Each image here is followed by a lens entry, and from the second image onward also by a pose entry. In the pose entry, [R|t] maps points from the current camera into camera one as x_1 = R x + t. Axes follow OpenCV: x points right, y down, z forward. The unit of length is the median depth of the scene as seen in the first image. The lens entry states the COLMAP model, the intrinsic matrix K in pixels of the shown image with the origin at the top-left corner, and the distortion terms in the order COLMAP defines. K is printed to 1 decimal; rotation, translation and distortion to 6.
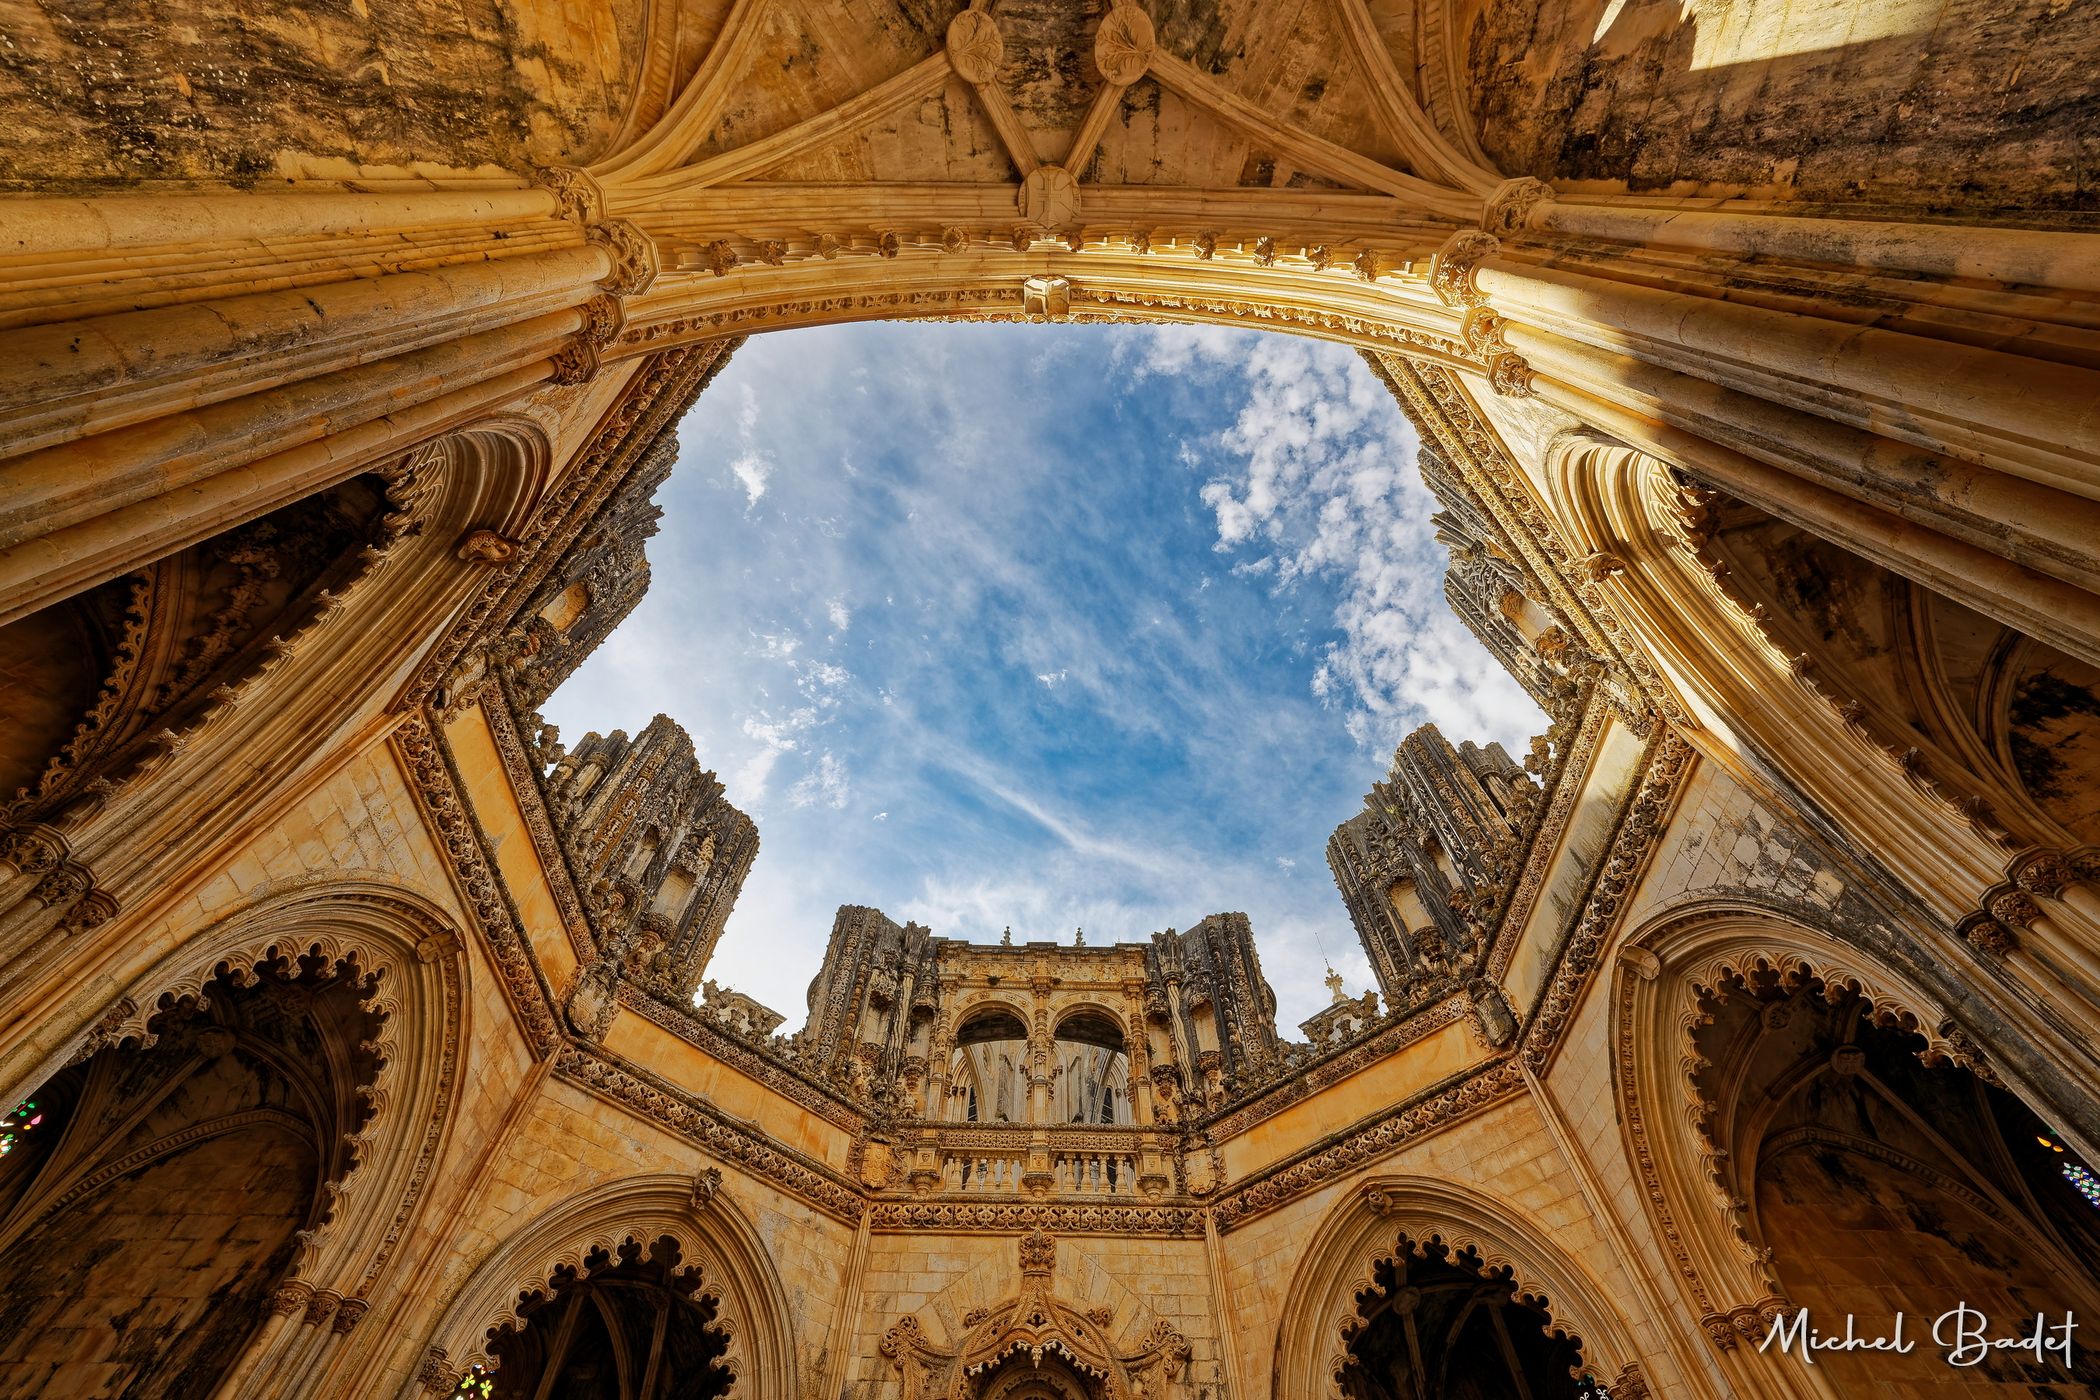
lens RADIAL K [[888.0, 0, 1056.0], [0, 888.0, 719.5], [0, 0, 1]] dist [0.010127, -0.000253]
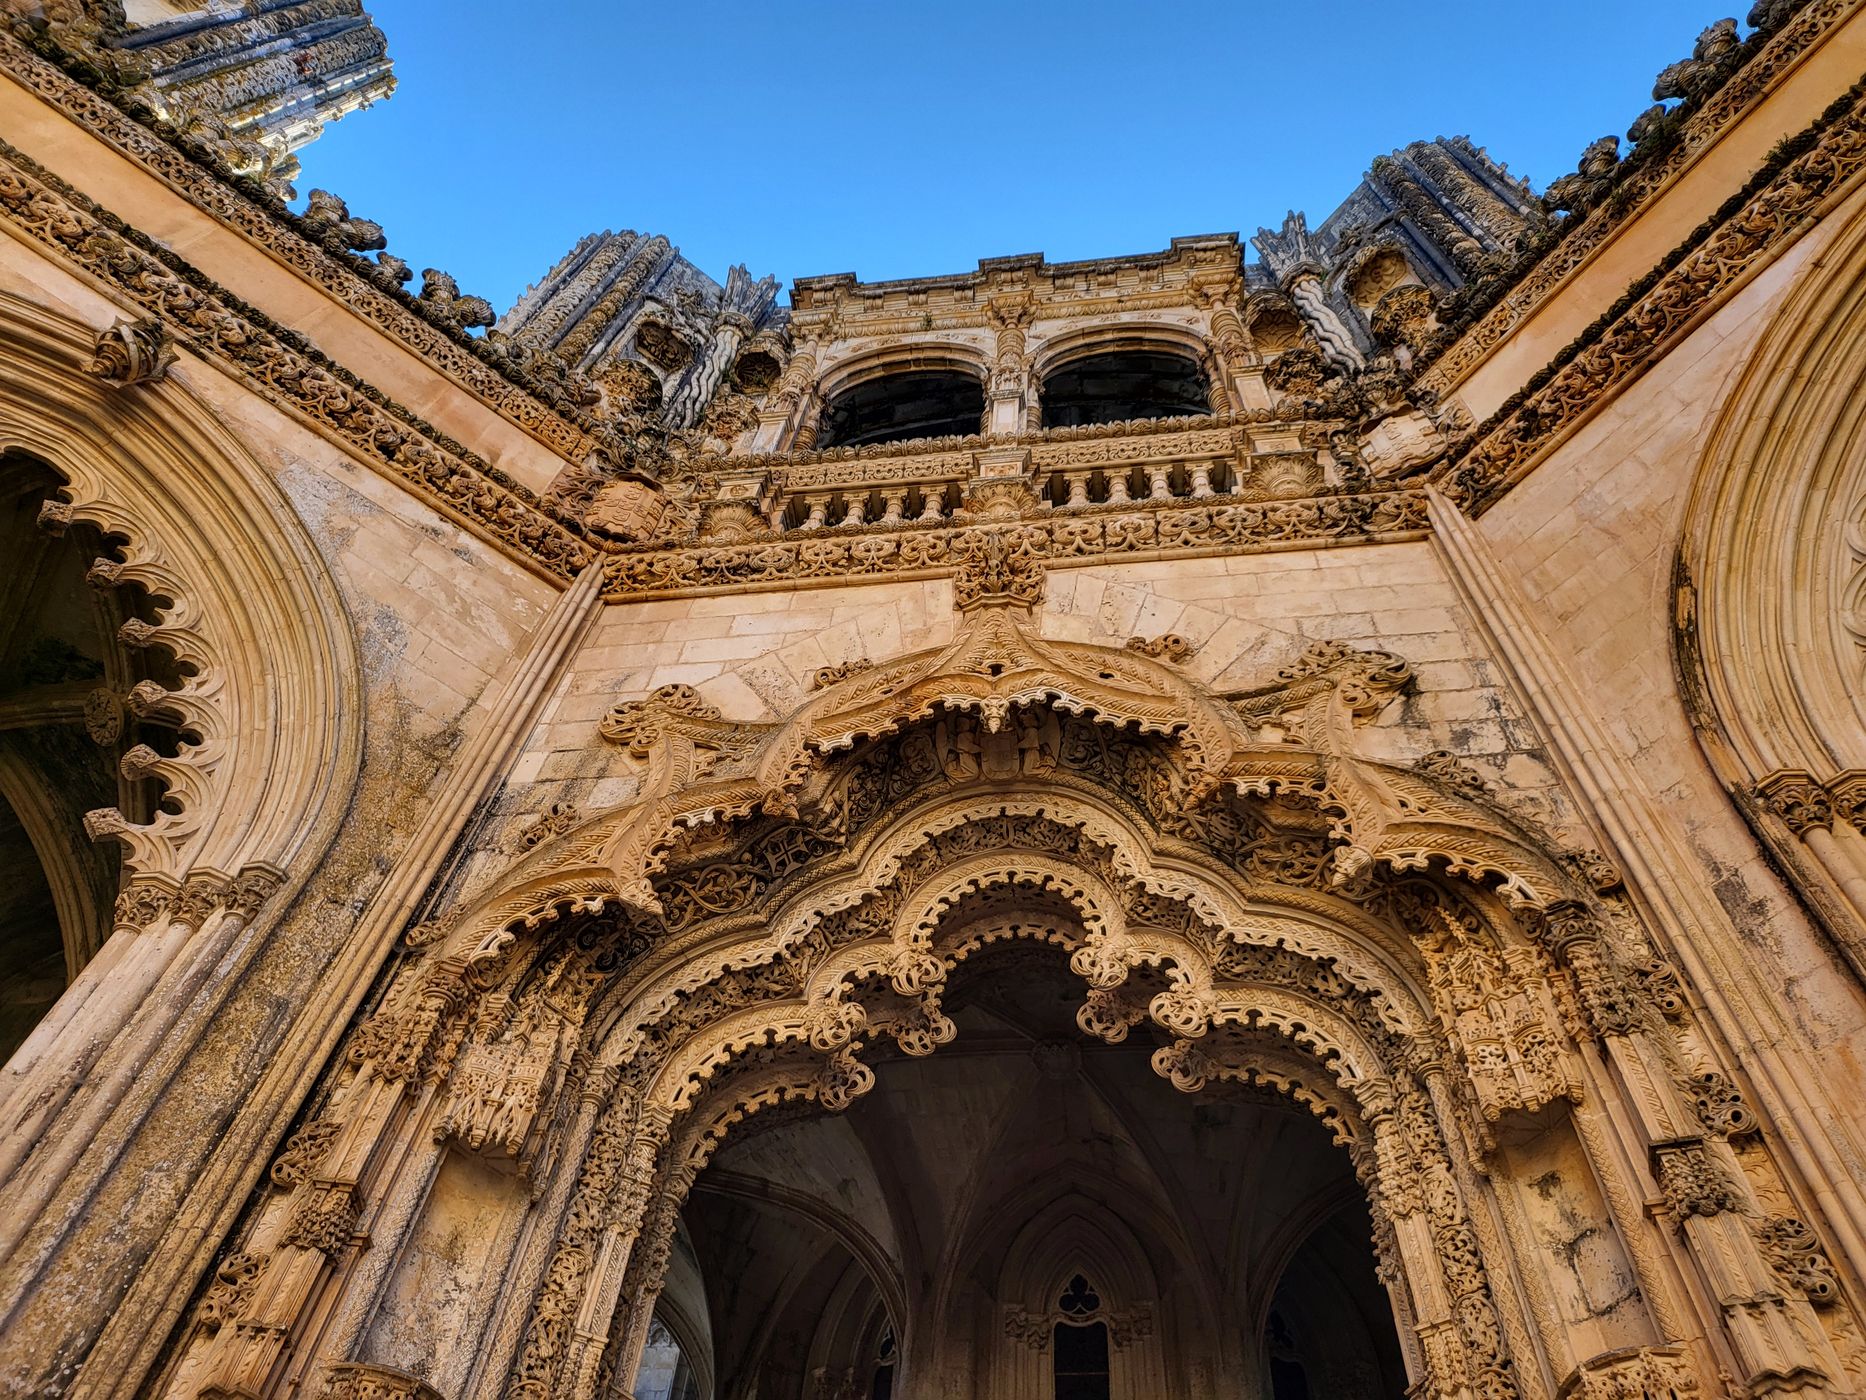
lens RADIAL K [[1312.6, 0, 961.8], [0, 1312.6, 740.4], [0, 0, 1]] dist [0.022795, -0.019104]
pose [[0.990175, -0.077930, -0.116106, 0.027704], [0.084664, 0.994932, 0.054239, 0.681844], [0.111291, -0.063536, 0.991755, 0.440656]]
